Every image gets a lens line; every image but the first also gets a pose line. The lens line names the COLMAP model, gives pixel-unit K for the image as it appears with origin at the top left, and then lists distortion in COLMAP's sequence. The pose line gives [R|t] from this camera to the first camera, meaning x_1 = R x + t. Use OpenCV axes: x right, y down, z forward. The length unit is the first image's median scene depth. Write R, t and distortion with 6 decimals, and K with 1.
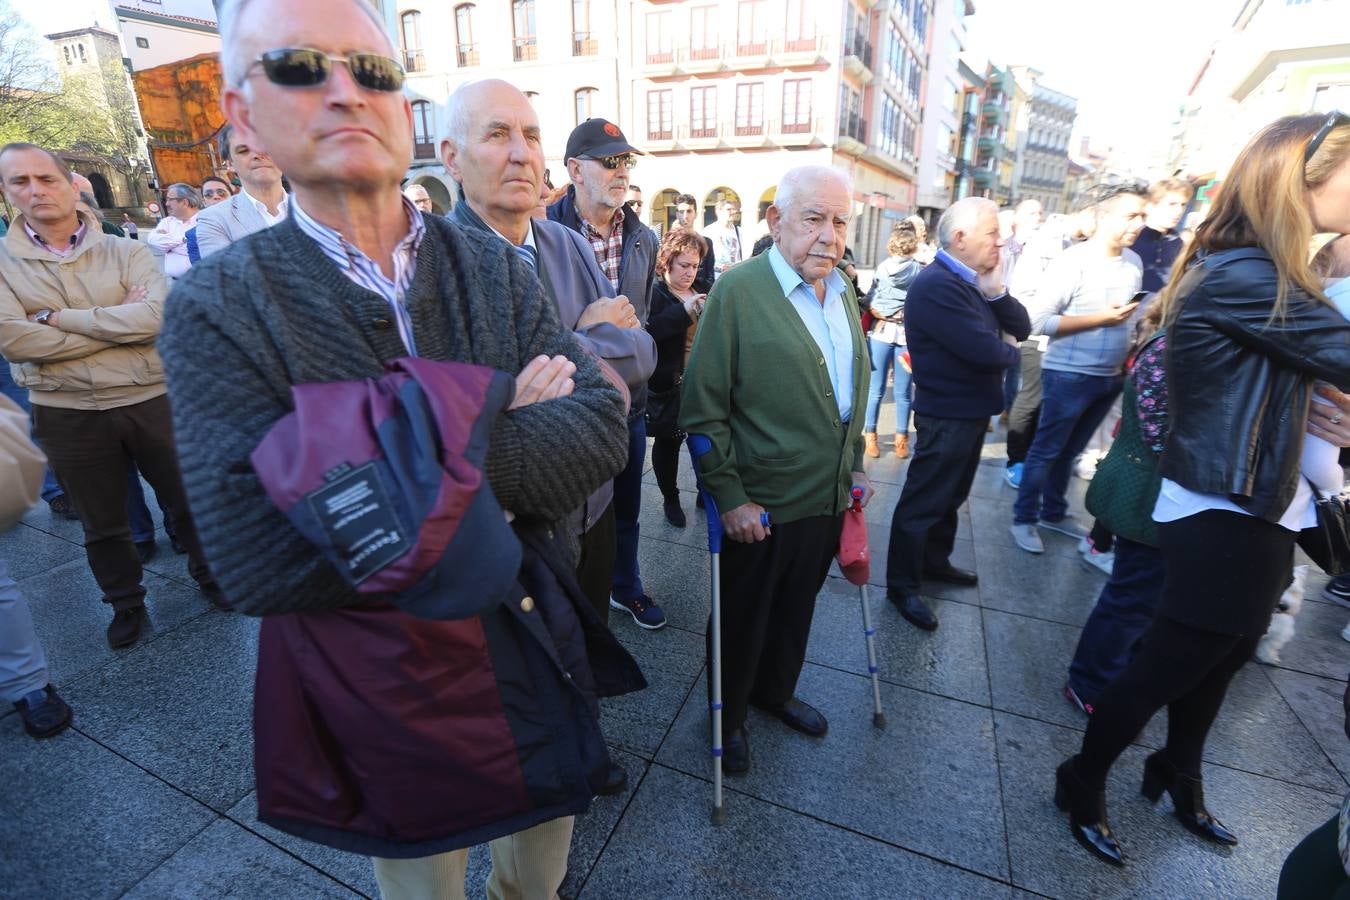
lens RADIAL K [[613.8, 0, 676.6], [0, 613.8, 446.8], [0, 0, 1]] dist [-0.034386, 0.008737]
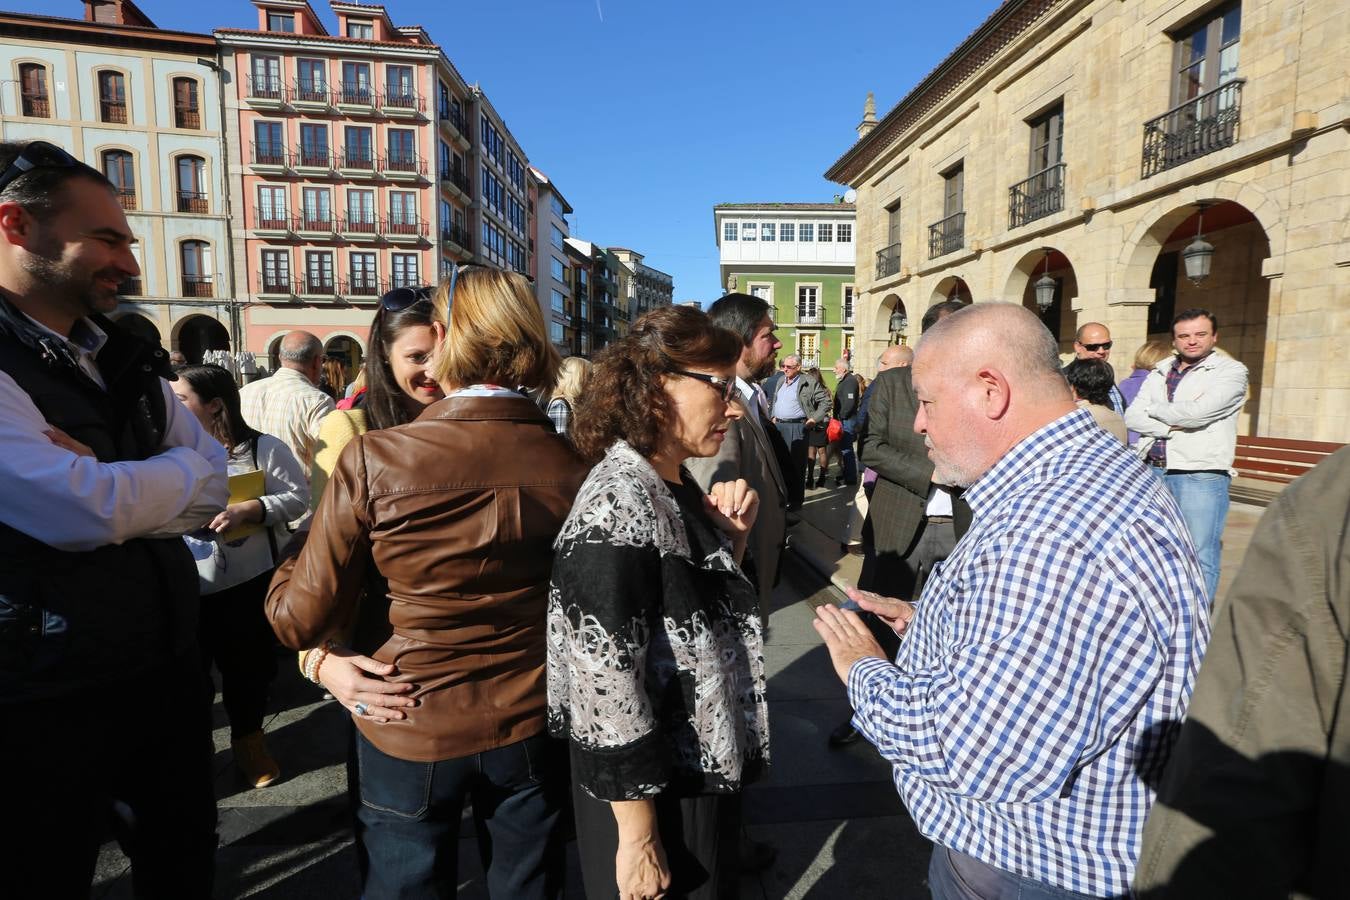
lens RADIAL K [[613.8, 0, 670.5], [0, 613.8, 448.3], [0, 0, 1]] dist [-0.049949, 0.017712]
pose [[0.878342, -0.046563, 0.475759, 0.045976], [0.148467, 0.972599, -0.178909, 0.041525], [-0.454392, 0.227778, 0.861188, -0.122306]]
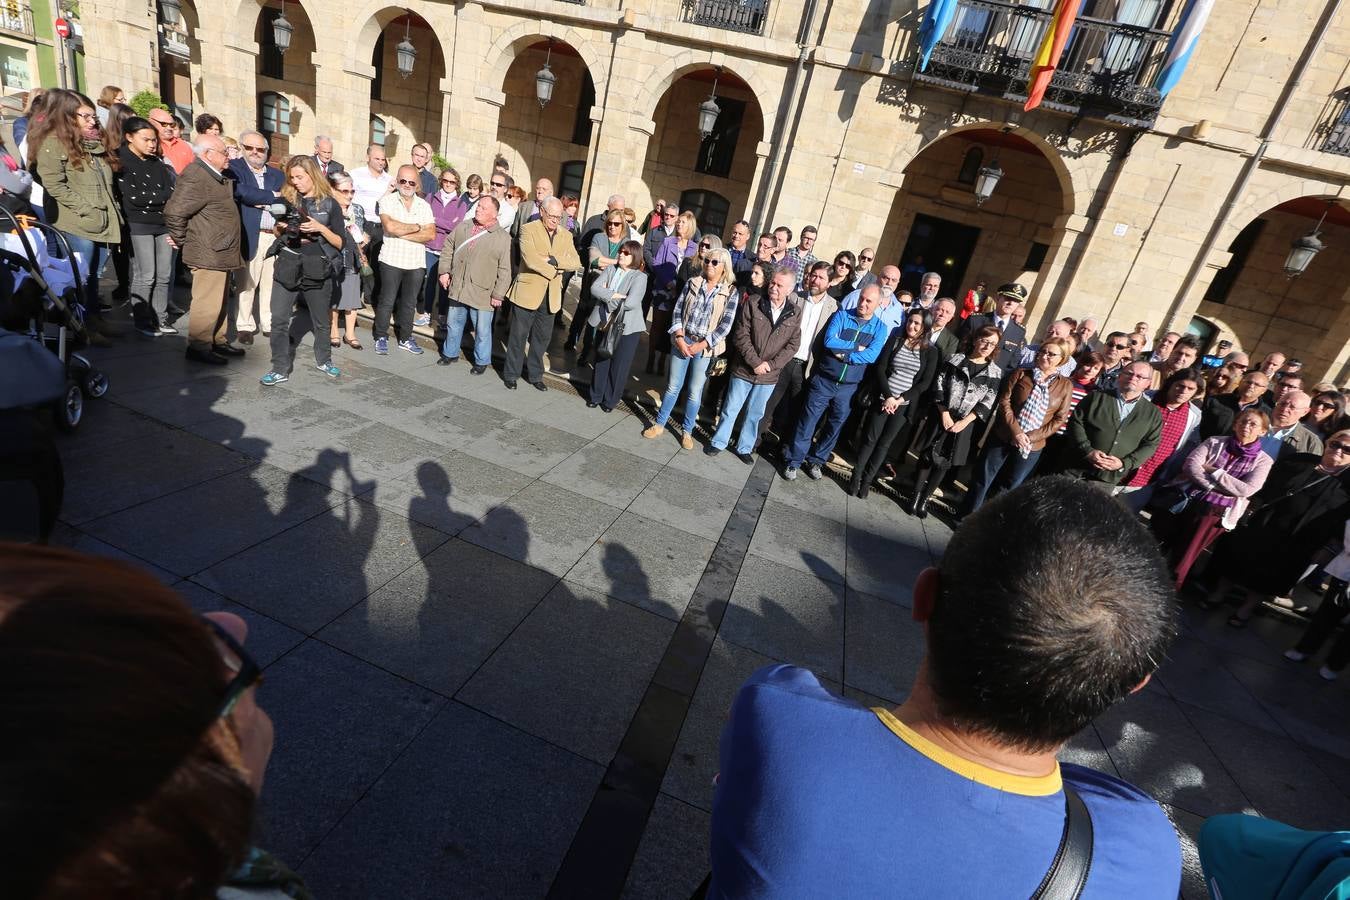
lens RADIAL K [[611.9, 0, 670.7], [0, 611.9, 445.7], [0, 0, 1]] dist [-0.046480, 0.012902]
pose [[-0.098744, -0.388833, 0.916001, -0.026002], [0.095957, 0.912490, 0.397687, 0.006947], [-0.990476, 0.127166, -0.052791, -0.047850]]
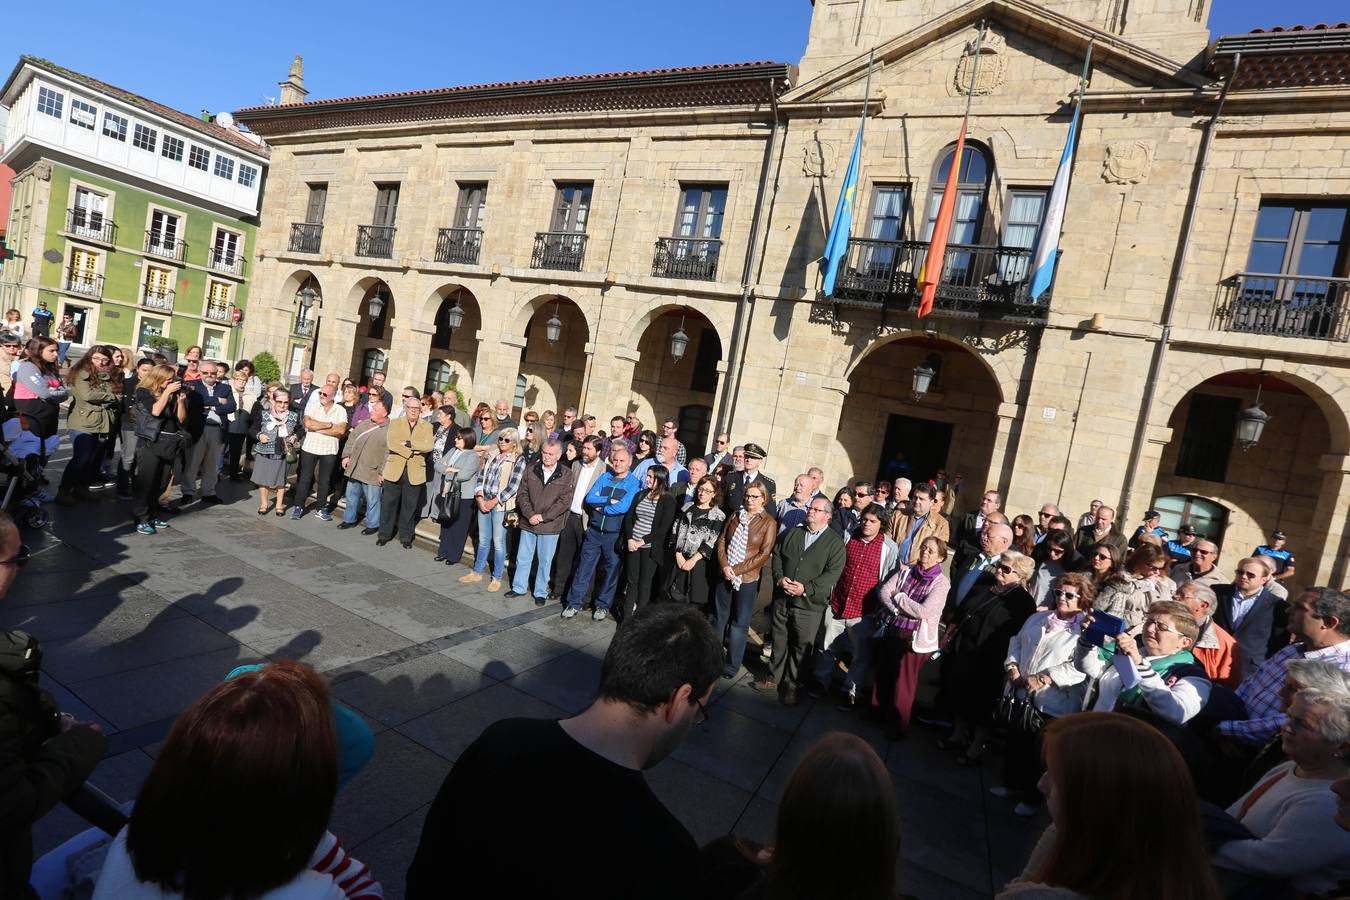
lens RADIAL K [[617.9, 0, 671.3], [0, 617.9, 448.0], [0, 0, 1]] dist [-0.062905, 0.023560]
pose [[0.055018, -0.050772, 0.997194, -0.056271], [0.140485, 0.989165, 0.042612, 0.024407], [-0.988553, 0.137746, 0.061555, -0.118619]]
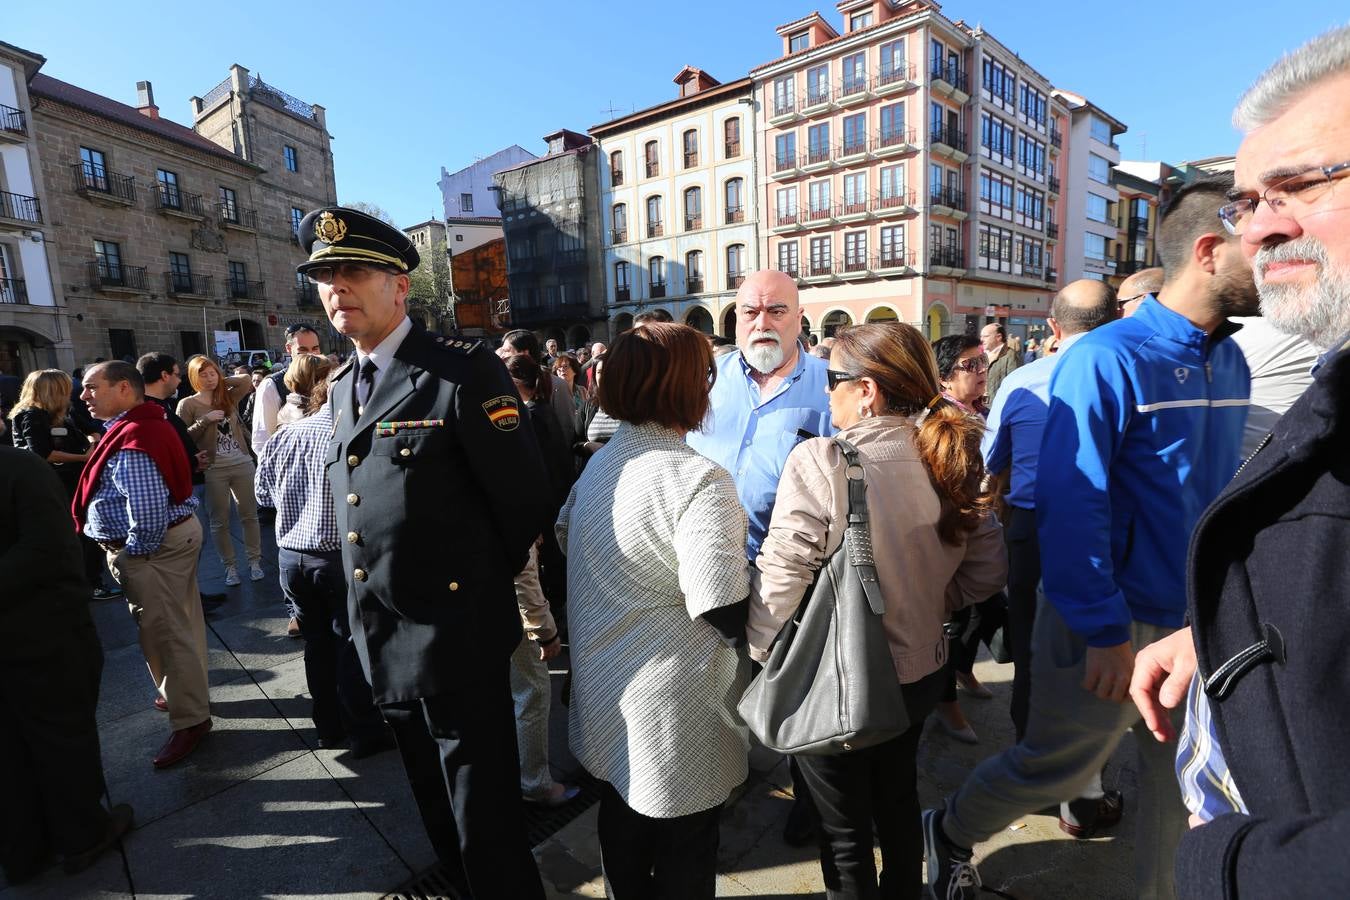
lens RADIAL K [[610.5, 0, 669.1], [0, 610.5, 447.2], [0, 0, 1]] dist [-0.046081, 0.016344]
pose [[0.941994, 0.012283, -0.335406, 0.120214], [-0.069259, 0.984935, -0.158447, 0.048511], [0.328407, 0.172486, 0.928654, -0.151146]]
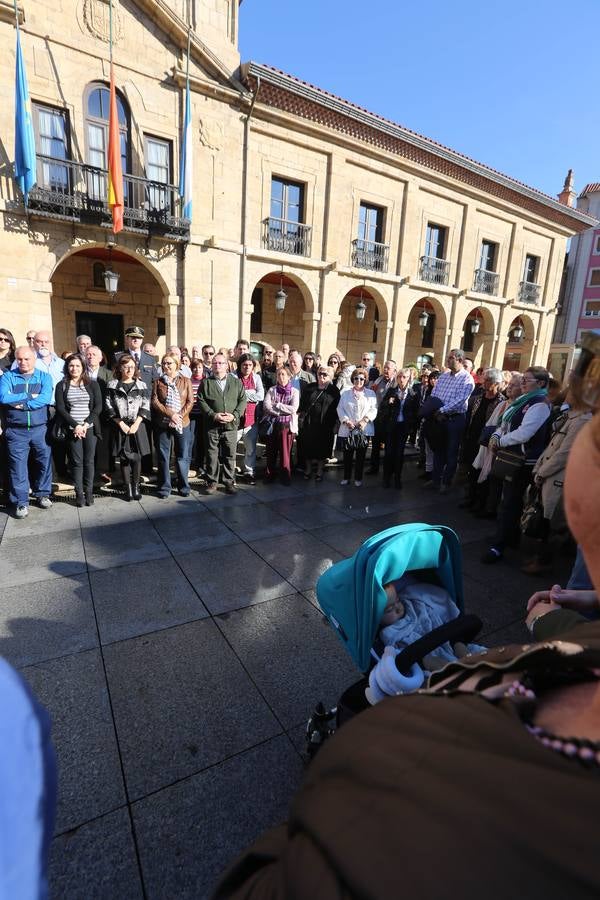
lens RADIAL K [[407.9, 0, 298.6], [0, 407.9, 453.0], [0, 0, 1]] dist [-0.046480, 0.012902]
pose [[-0.796760, -0.164016, 0.581612, -0.023465], [0.151957, 0.877156, 0.455529, 0.018109], [-0.584878, 0.451327, -0.673959, -0.058819]]
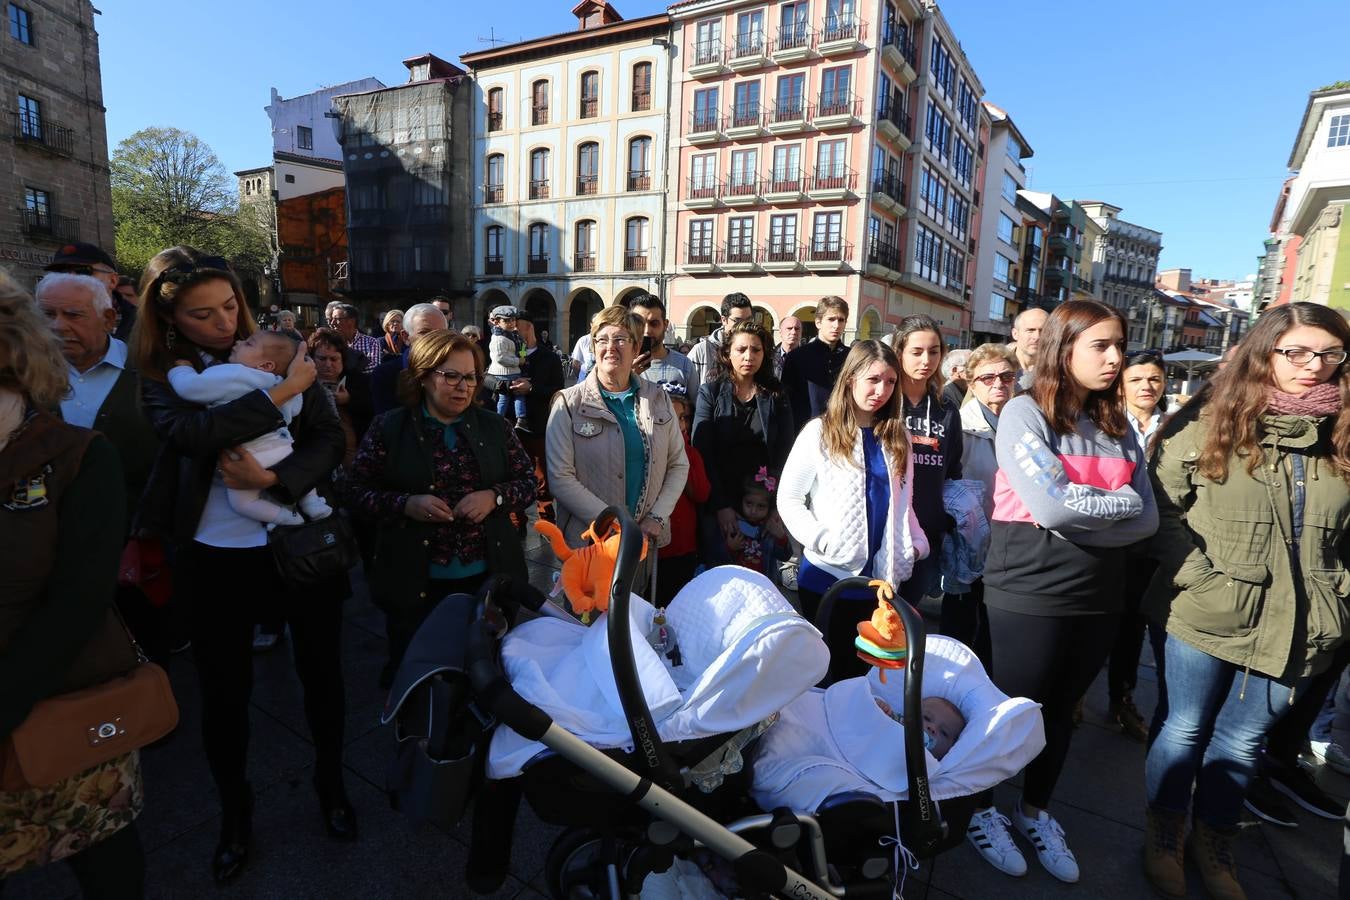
lens RADIAL K [[620.7, 0, 669.1], [0, 620.7, 443.5], [0, 0, 1]] dist [-0.047808, 0.015550]
pose [[0.988795, 0.058851, -0.137193, 0.061220], [-0.082895, 0.980762, -0.176735, 0.001538], [0.124152, 0.186127, 0.974650, -0.003517]]
